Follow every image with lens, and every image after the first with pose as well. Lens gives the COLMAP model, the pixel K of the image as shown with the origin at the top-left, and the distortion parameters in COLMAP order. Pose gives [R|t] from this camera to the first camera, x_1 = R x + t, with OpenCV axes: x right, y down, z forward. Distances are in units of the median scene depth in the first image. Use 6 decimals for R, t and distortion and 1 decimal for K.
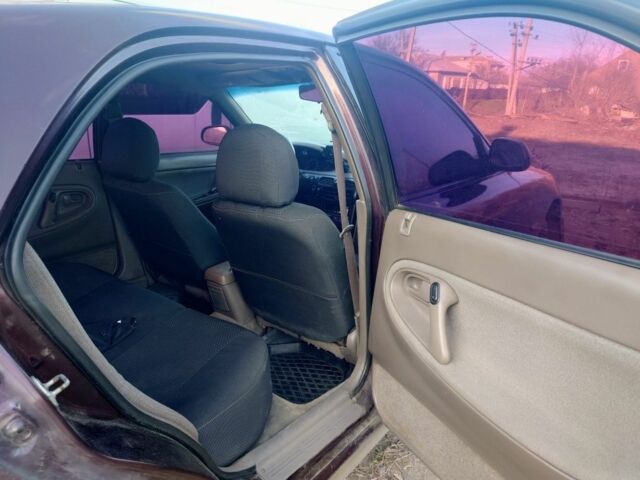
lens RADIAL K [[460.2, 0, 320.3], [0, 460.2, 238.2], [0, 0, 1]] dist [0.002670, -0.000849]
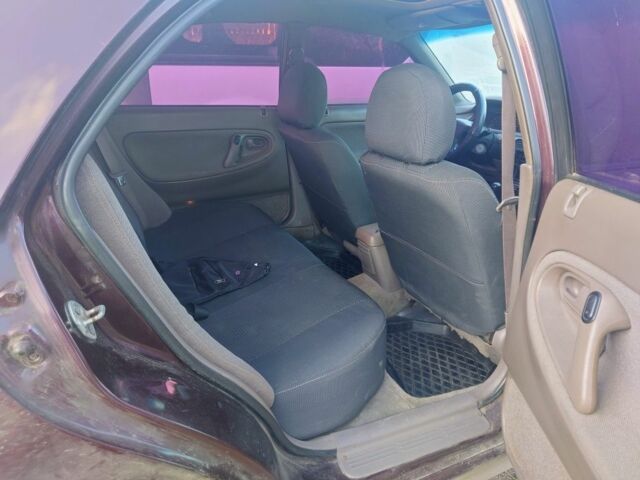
lens RADIAL K [[460.2, 0, 317.8], [0, 460.2, 237.4], [0, 0, 1]] dist [0.002670, -0.000849]
pose [[0.893802, 0.156809, -0.420153, 0.111715], [-0.123561, 0.986723, 0.105411, -0.001627], [0.431103, -0.042302, 0.901310, 0.159930]]
